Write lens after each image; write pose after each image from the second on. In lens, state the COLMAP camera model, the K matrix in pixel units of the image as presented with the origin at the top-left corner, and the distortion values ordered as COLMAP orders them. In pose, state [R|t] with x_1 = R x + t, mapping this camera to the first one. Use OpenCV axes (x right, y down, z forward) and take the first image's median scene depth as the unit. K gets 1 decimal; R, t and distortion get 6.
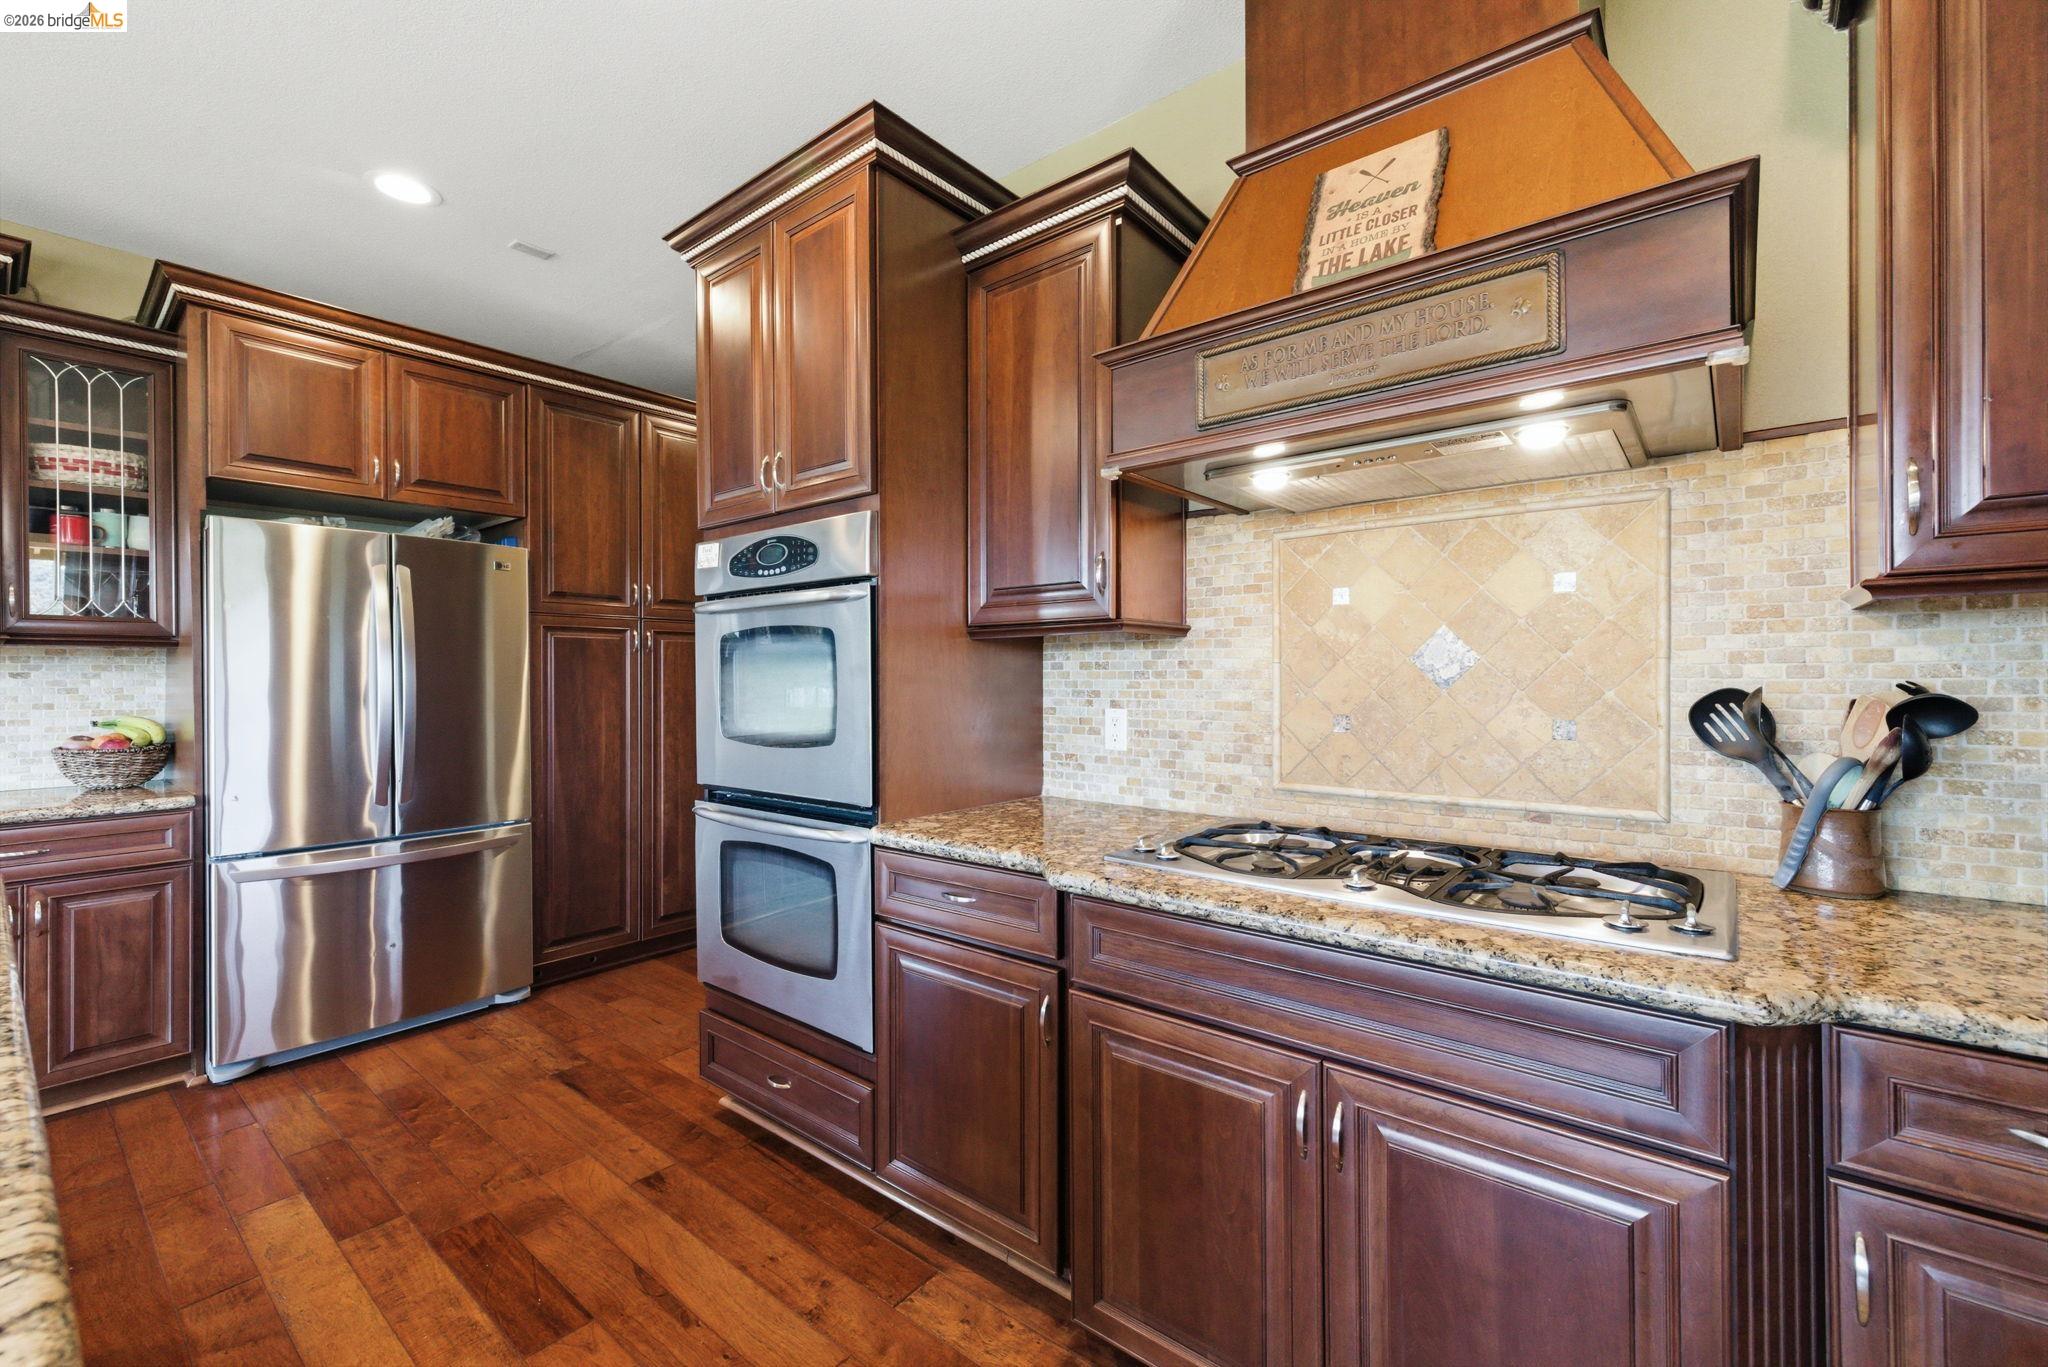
lens RADIAL K [[855.2, 0, 1029.4], [0, 855.2, 678.9], [0, 0, 1]] dist [0.005516, -0.000816]
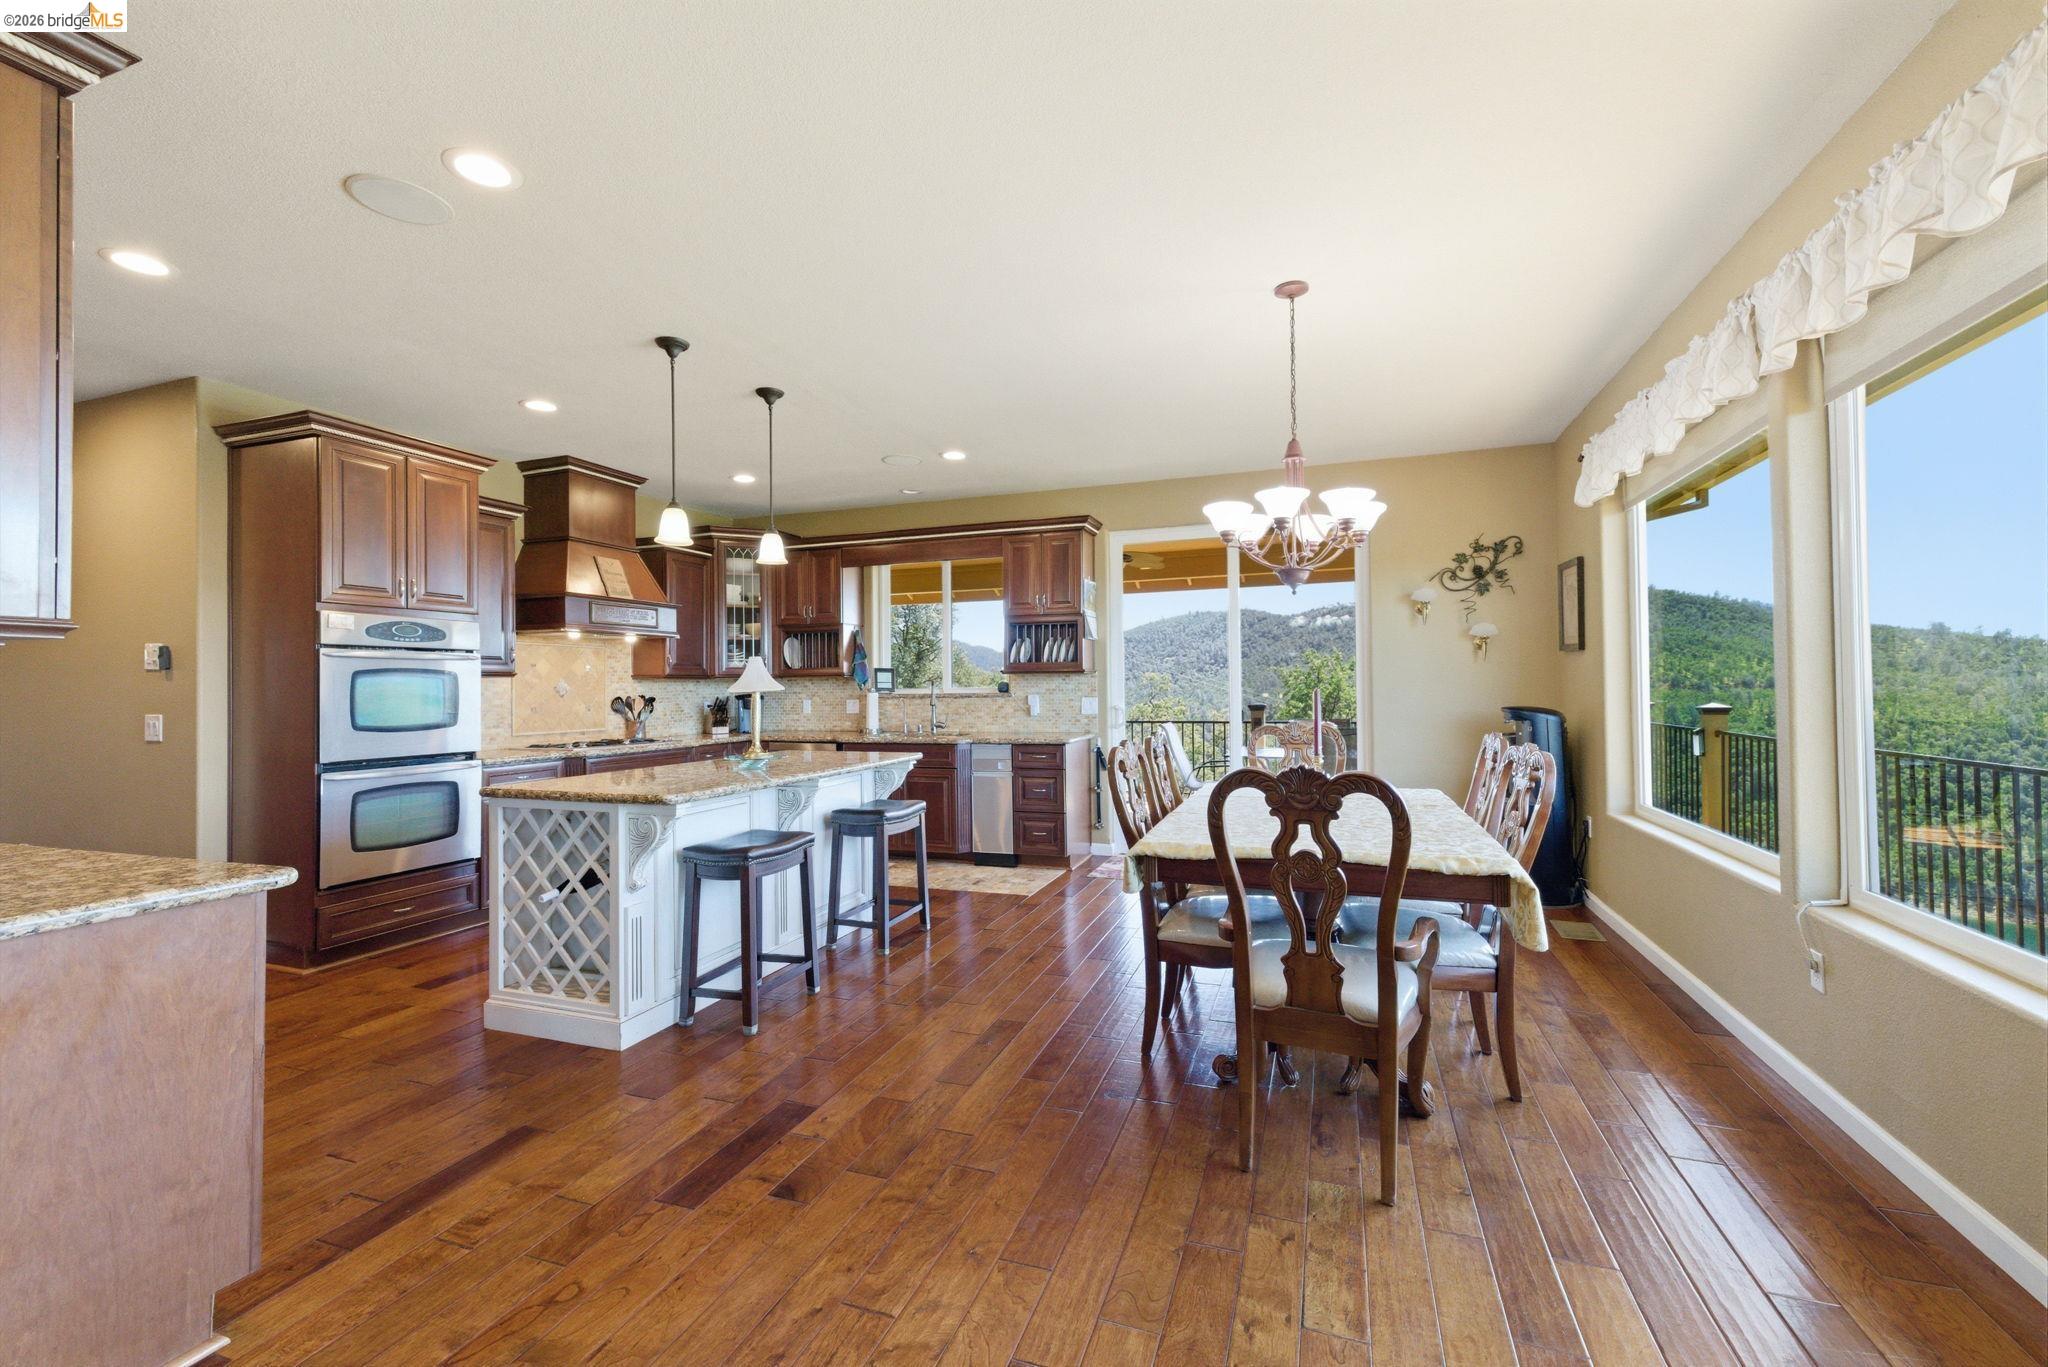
lens RADIAL K [[855.2, 0, 1020.8], [0, 855.2, 675.8], [0, 0, 1]] dist [0.005516, -0.000816]
pose [[-0.320763, 0.023331, 0.946872, -2.915933], [0.013900, 0.999705, -0.019924, 0.015285], [-0.947058, 0.006770, -0.320992, 0.359152]]
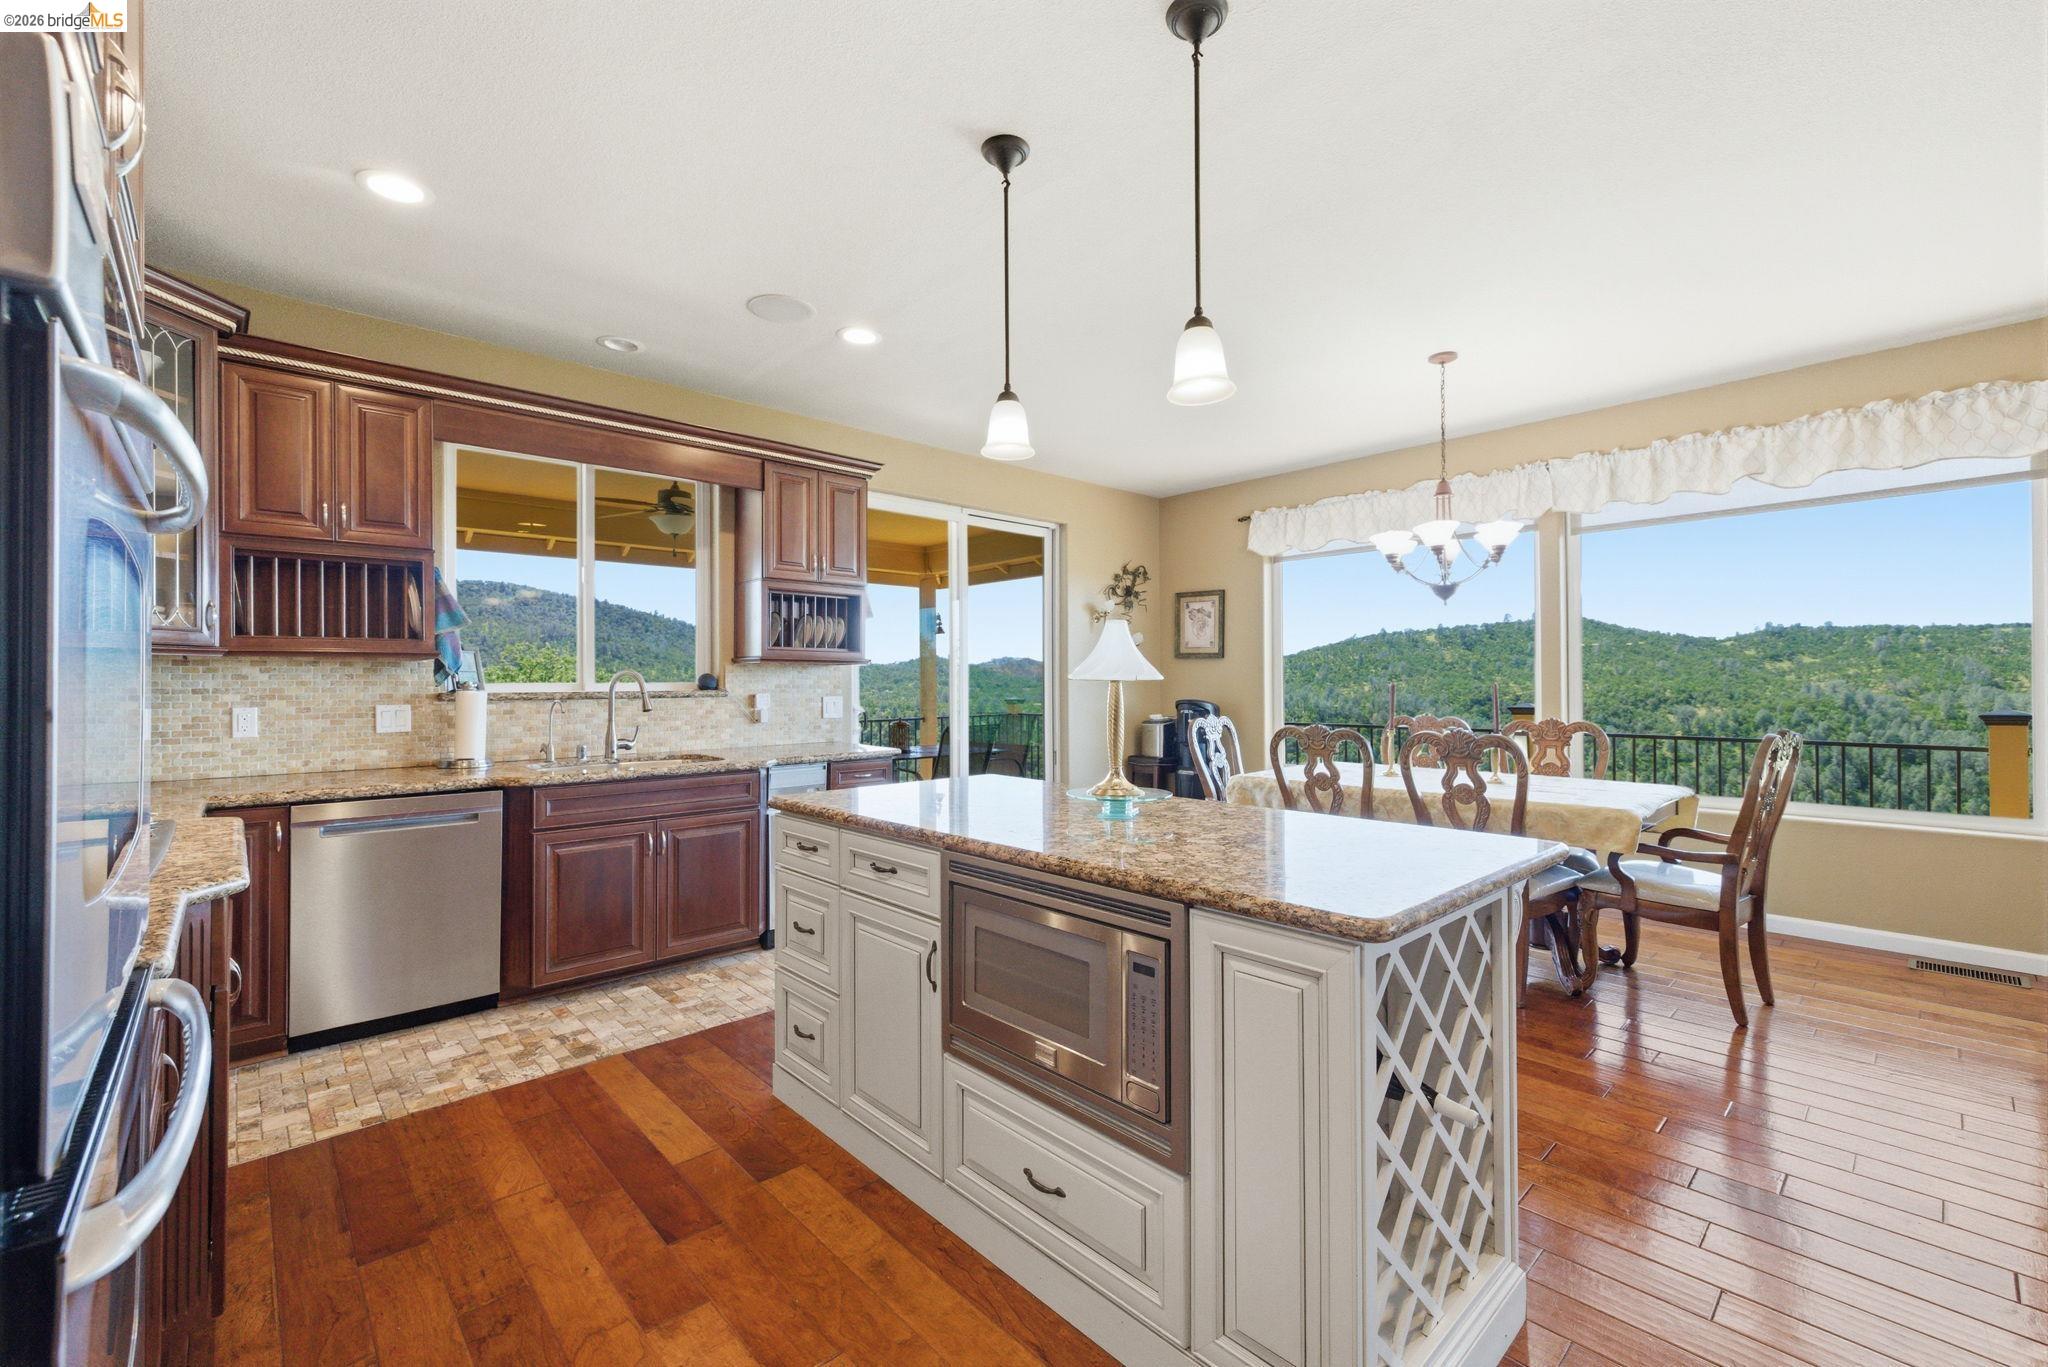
lens RADIAL K [[855.2, 0, 1023.8], [0, 855.2, 665.0], [0, 0, 1]] dist [0.005516, -0.000816]
pose [[-0.989591, 0.015013, 0.143121, -0.833310], [0.012118, 0.999704, -0.021082, 0.004940], [-0.143395, -0.019128, -0.989481, 1.480332]]
